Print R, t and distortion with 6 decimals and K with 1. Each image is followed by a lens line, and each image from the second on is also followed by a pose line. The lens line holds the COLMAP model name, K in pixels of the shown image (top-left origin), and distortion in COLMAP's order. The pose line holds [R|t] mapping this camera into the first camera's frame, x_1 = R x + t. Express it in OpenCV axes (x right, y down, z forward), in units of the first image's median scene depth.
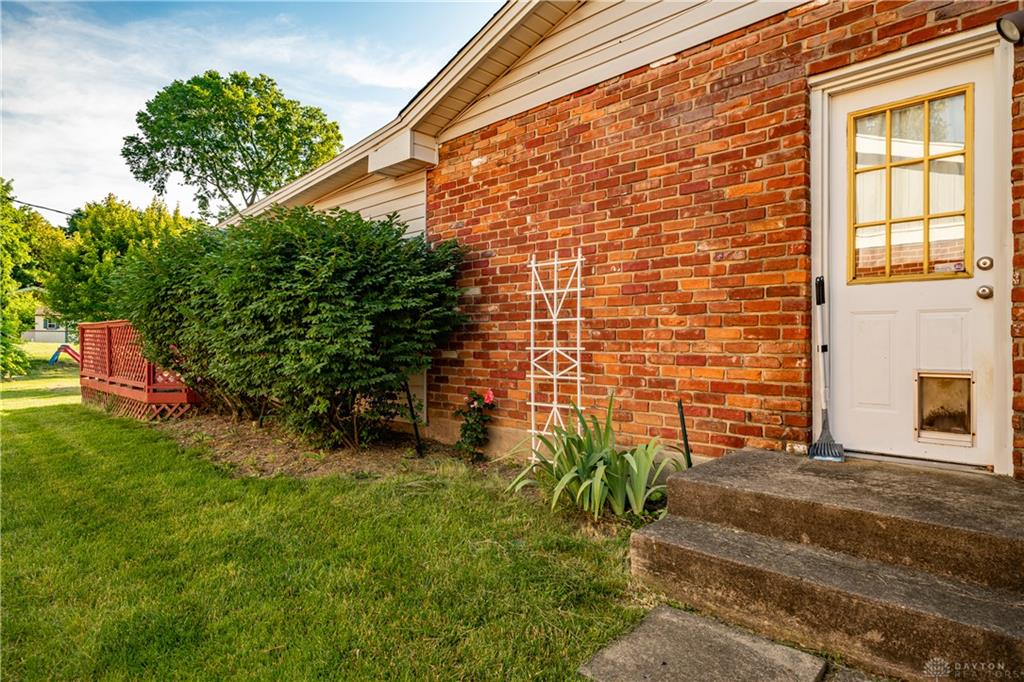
lens RADIAL K [[586.0, 0, 510.4], [0, 586.0, 339.7], [0, 0, 1]] dist [-0.000027, 0.000313]
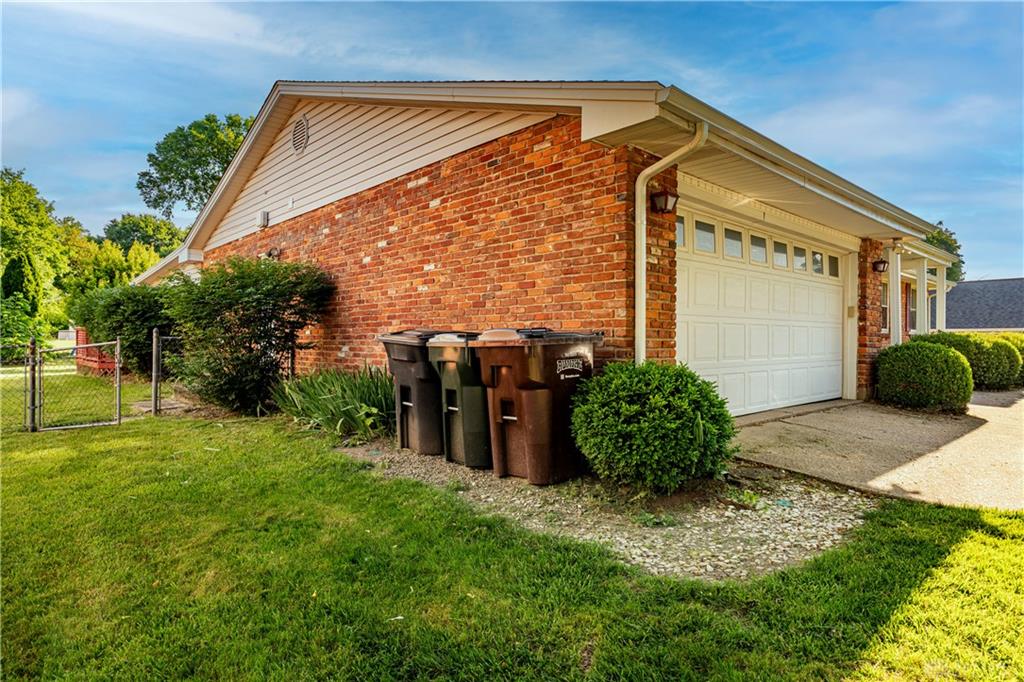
lens RADIAL K [[596.0, 0, 514.0], [0, 596.0, 342.7], [0, 0, 1]] dist [0.001120, 0.001876]
pose [[0.998425, 0.000107, -0.056098, 0.193016], [0.000257, 0.999979, 0.006490, 0.001704], [0.056098, -0.006494, 0.998404, -0.201875]]
